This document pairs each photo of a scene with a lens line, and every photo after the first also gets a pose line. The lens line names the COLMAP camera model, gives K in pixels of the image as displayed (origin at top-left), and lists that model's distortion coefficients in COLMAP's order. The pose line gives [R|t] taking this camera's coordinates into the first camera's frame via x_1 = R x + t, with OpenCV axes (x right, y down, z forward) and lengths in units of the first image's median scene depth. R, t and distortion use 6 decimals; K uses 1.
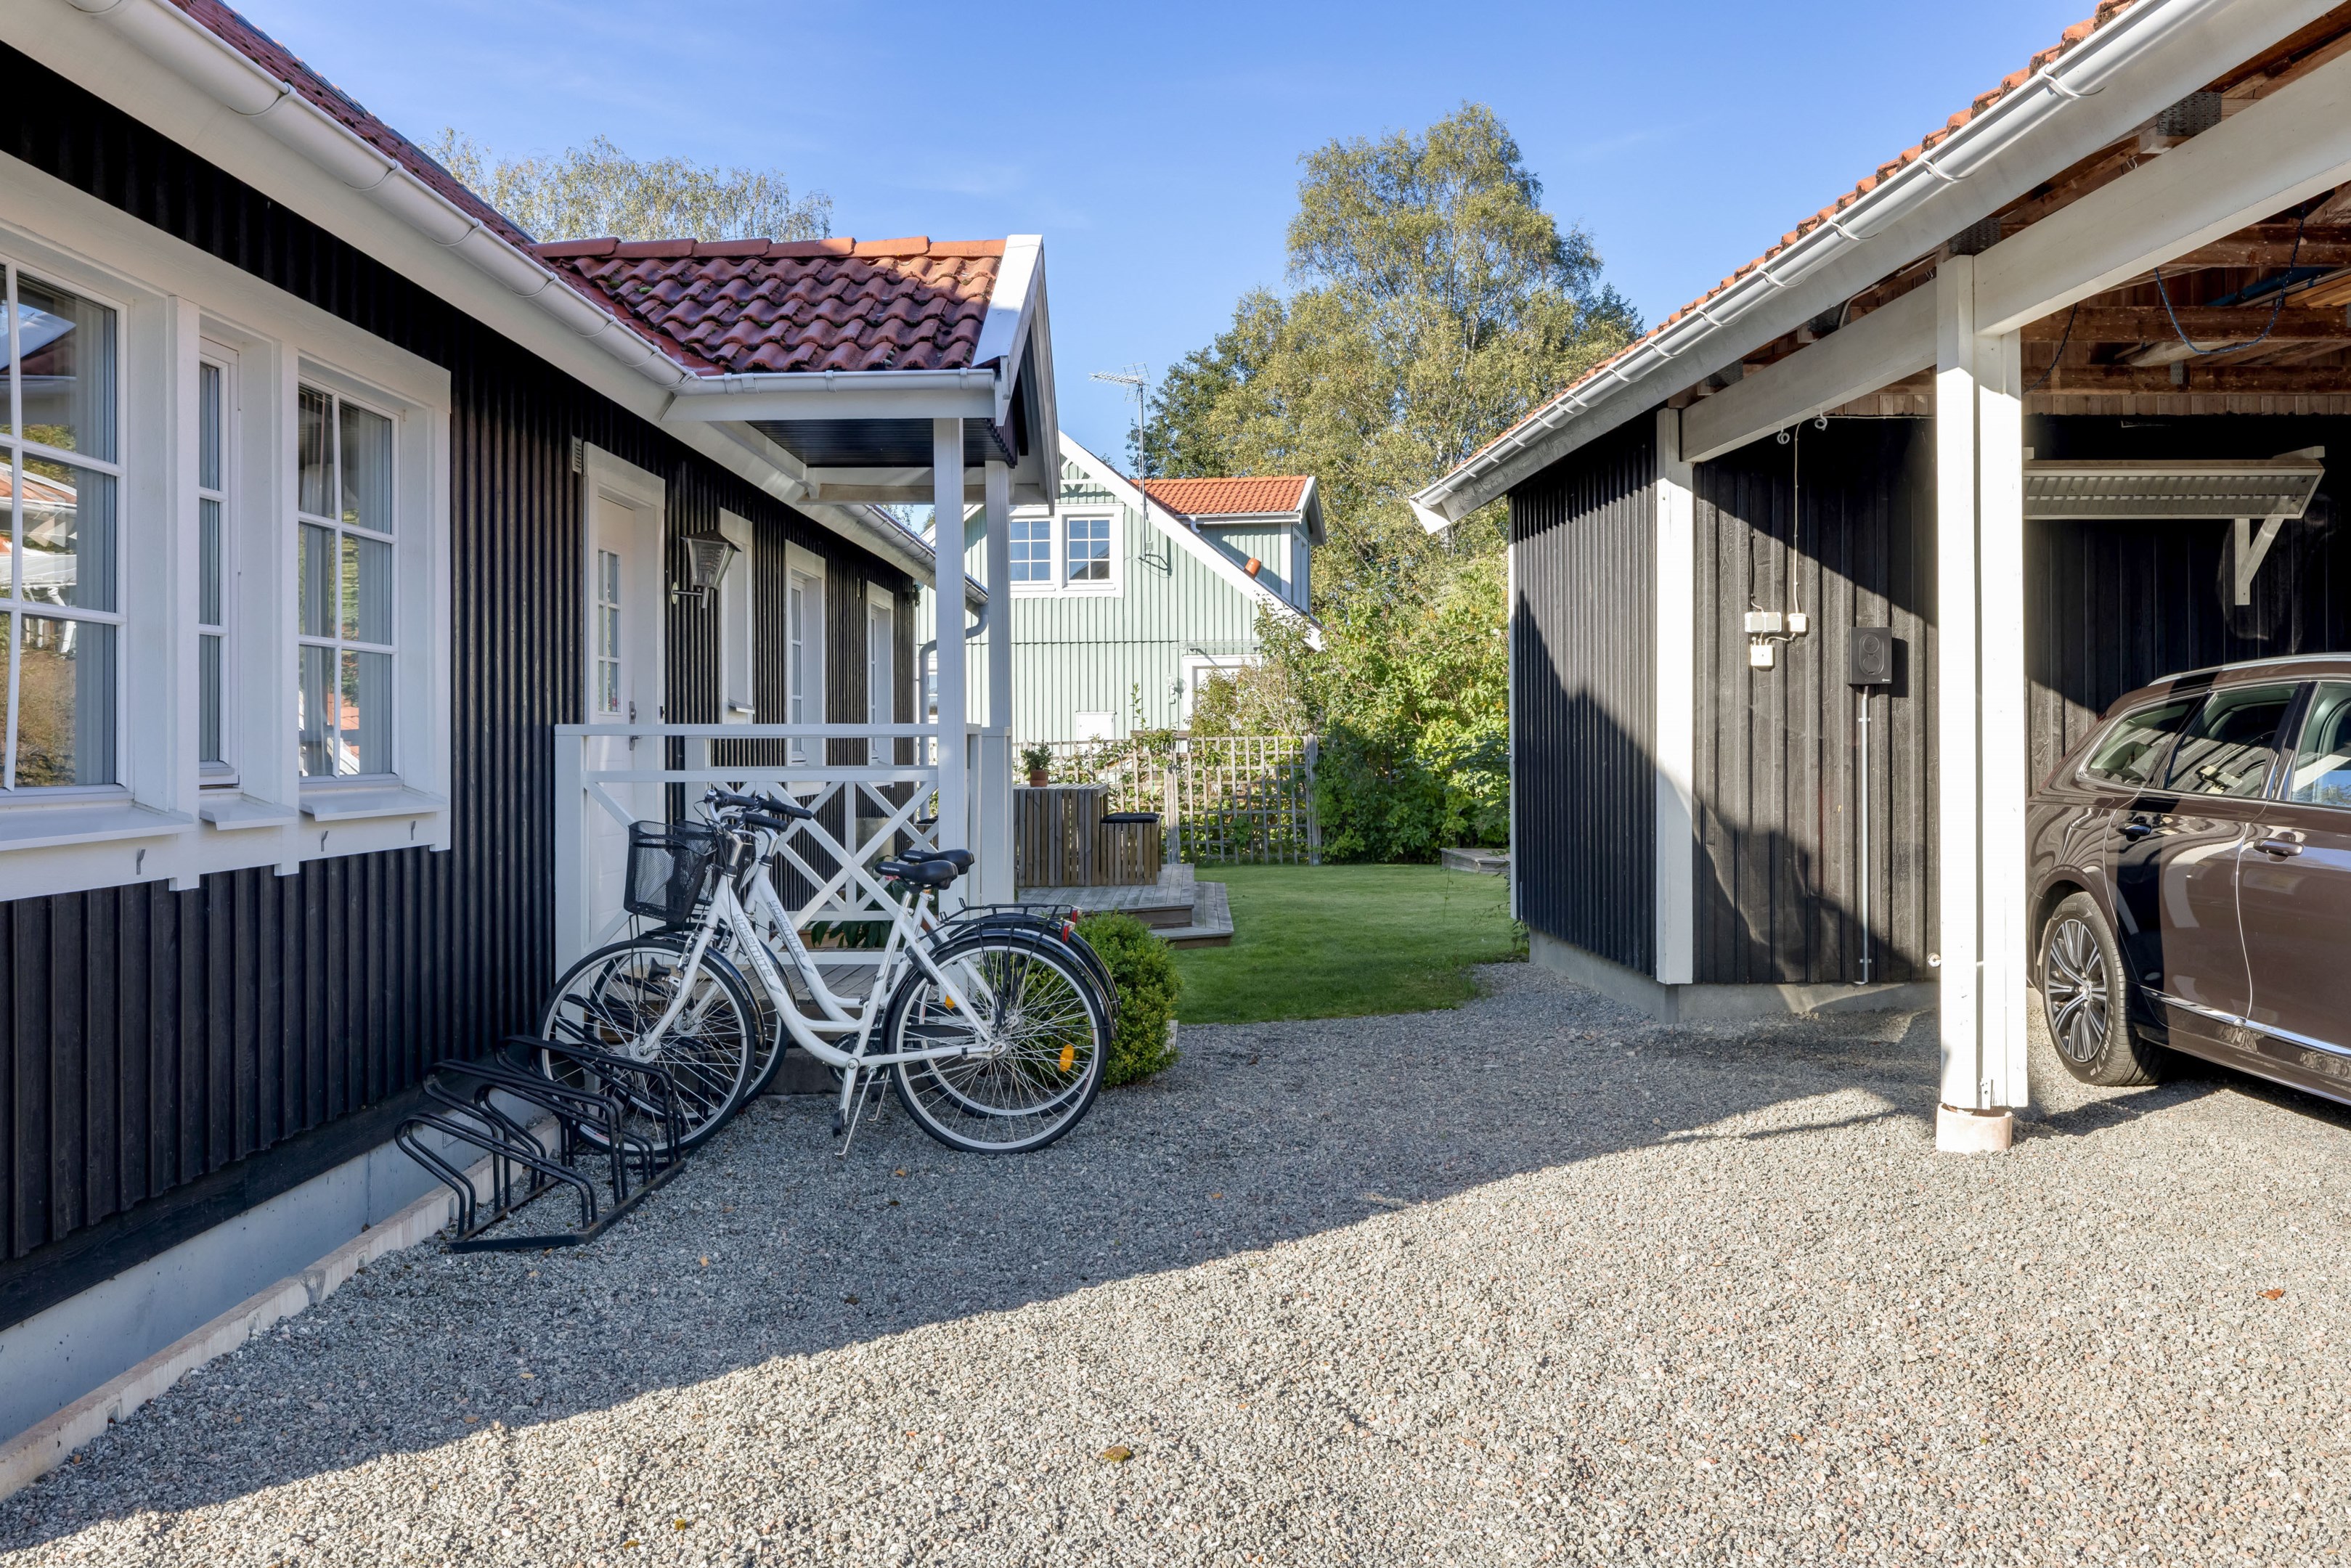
lens RADIAL K [[1464.3, 0, 1176.1], [0, 1464.3, 742.7], [0, 0, 1]] dist [-0.001395, -0.000403]
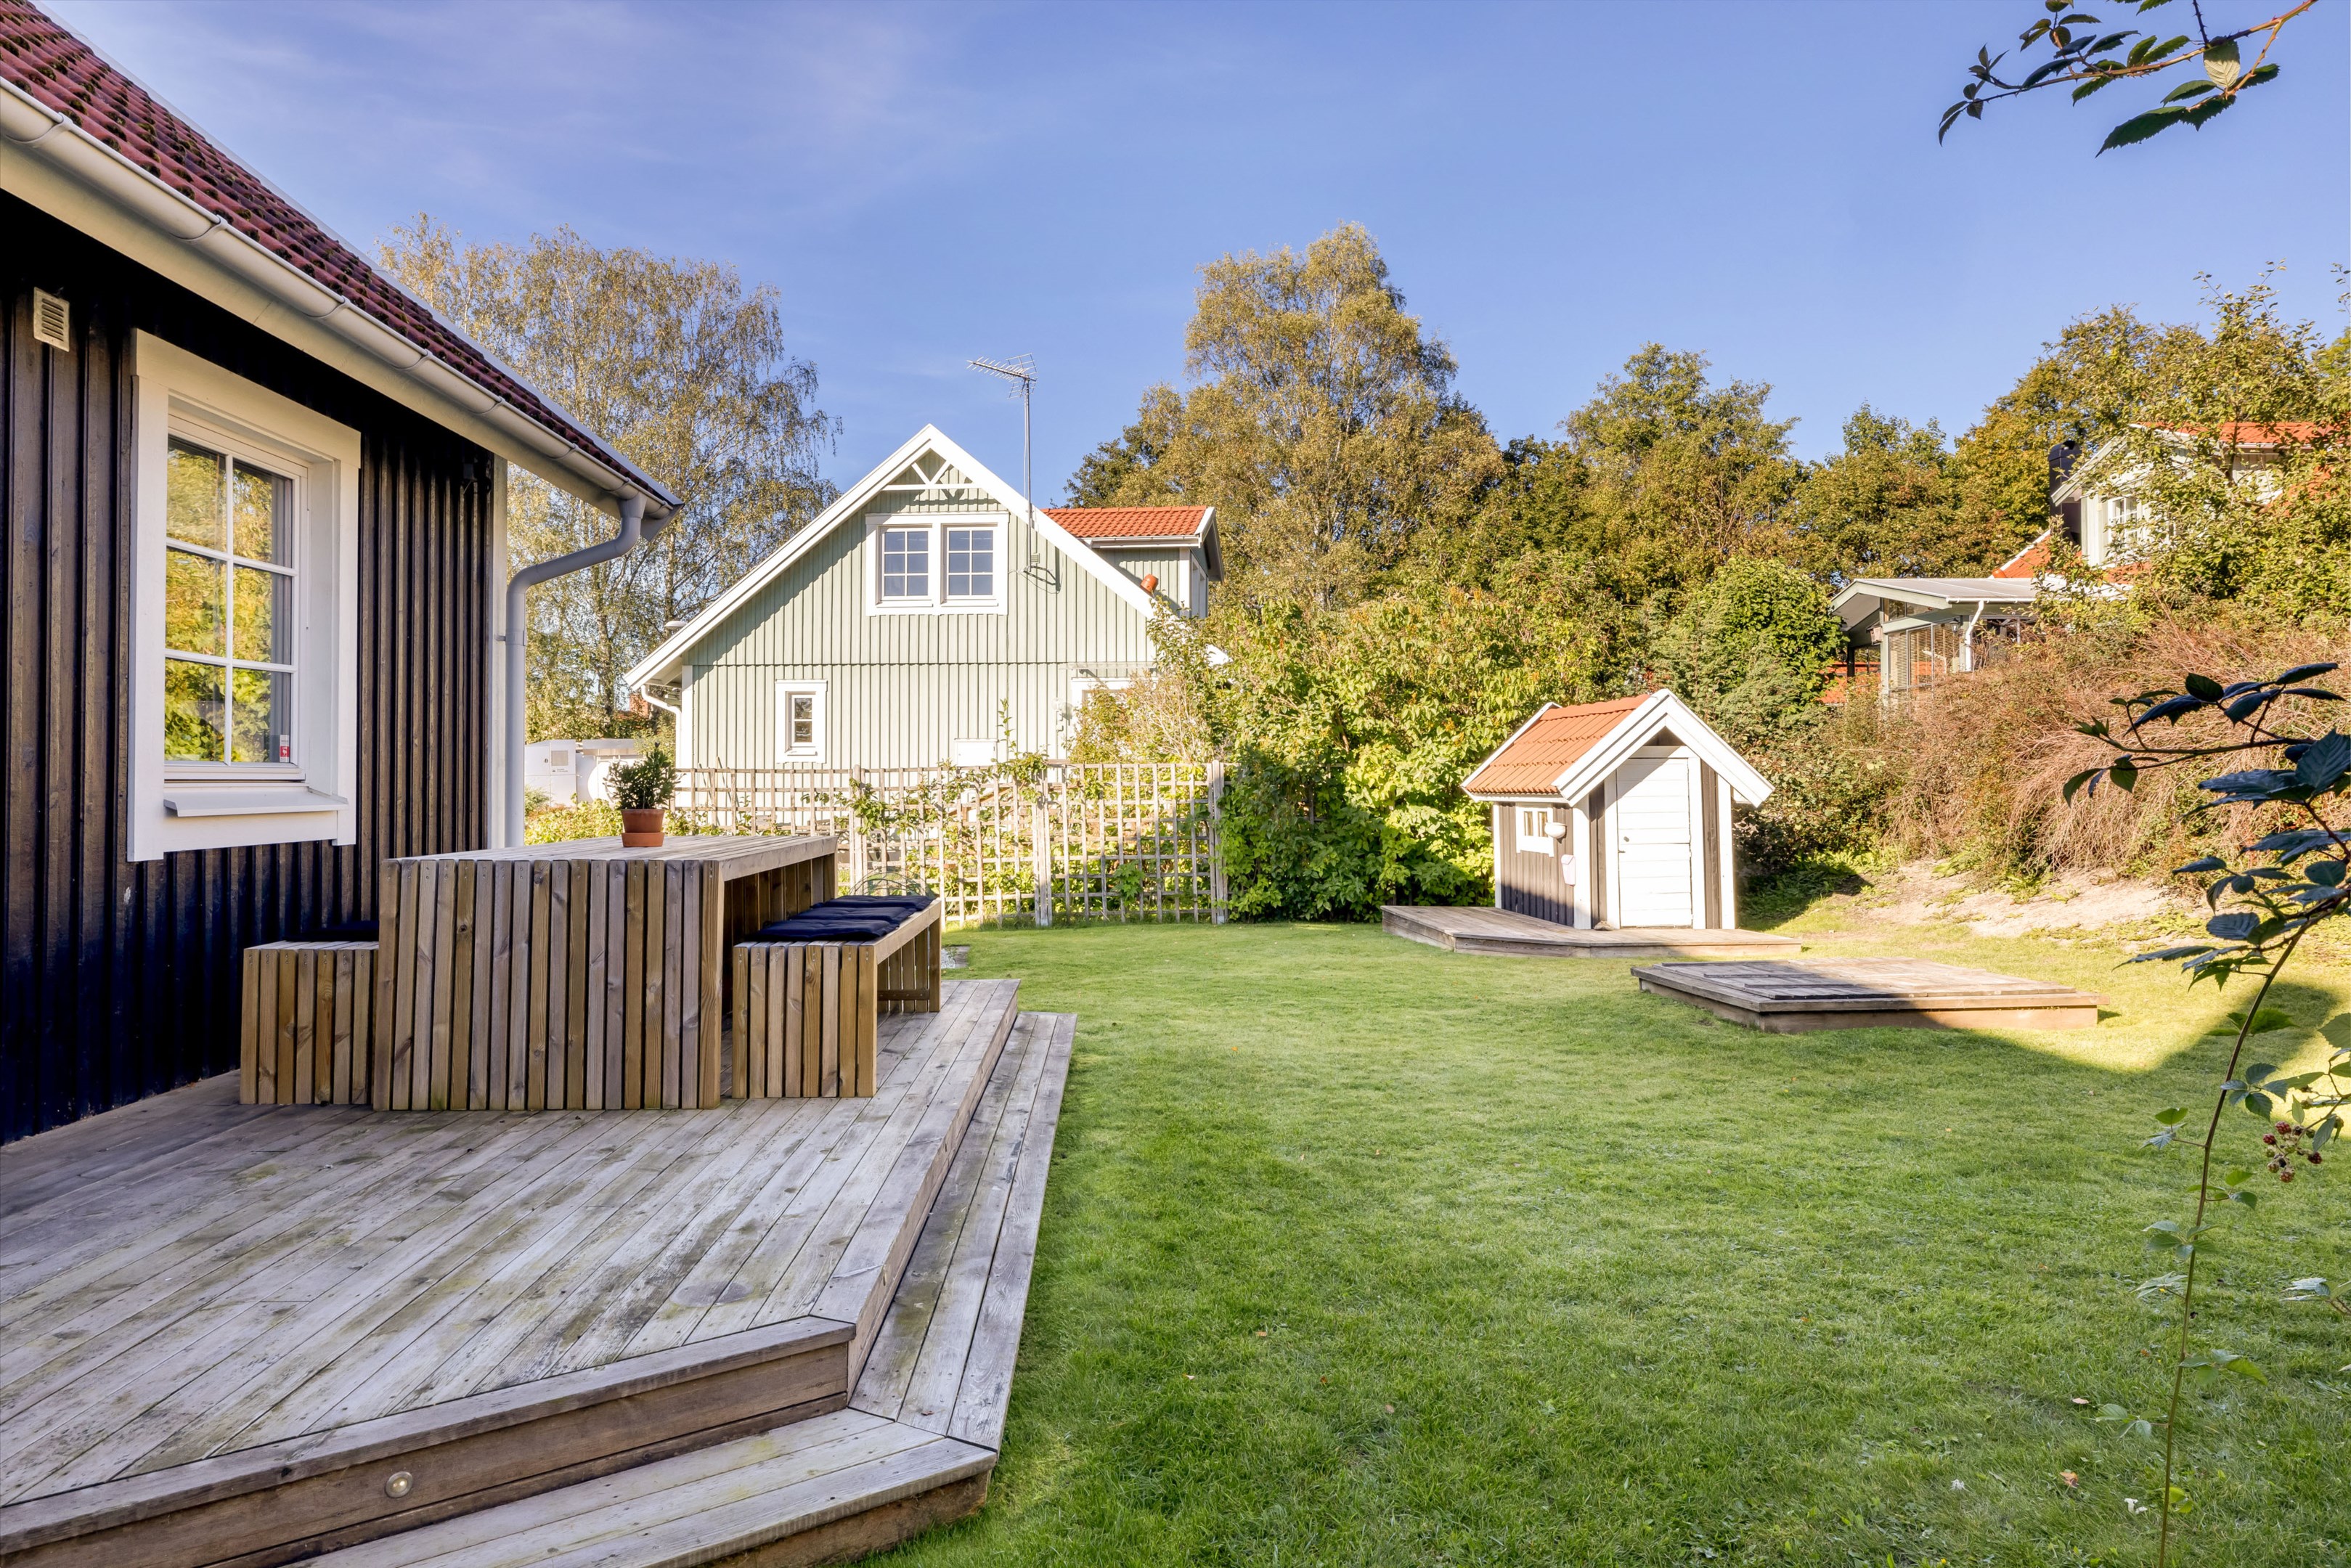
lens RADIAL K [[1096.7, 0, 1175.5], [0, 1096.7, 784.0], [0, 0, 1]] dist [-0.000289, -0.000028]
pose [[0.997541, 0.006137, 0.069816, 0.025425], [-0.006267, 0.999979, 0.001640, 0.005493], [-0.069804, -0.002074, 0.997559, 0.364673]]
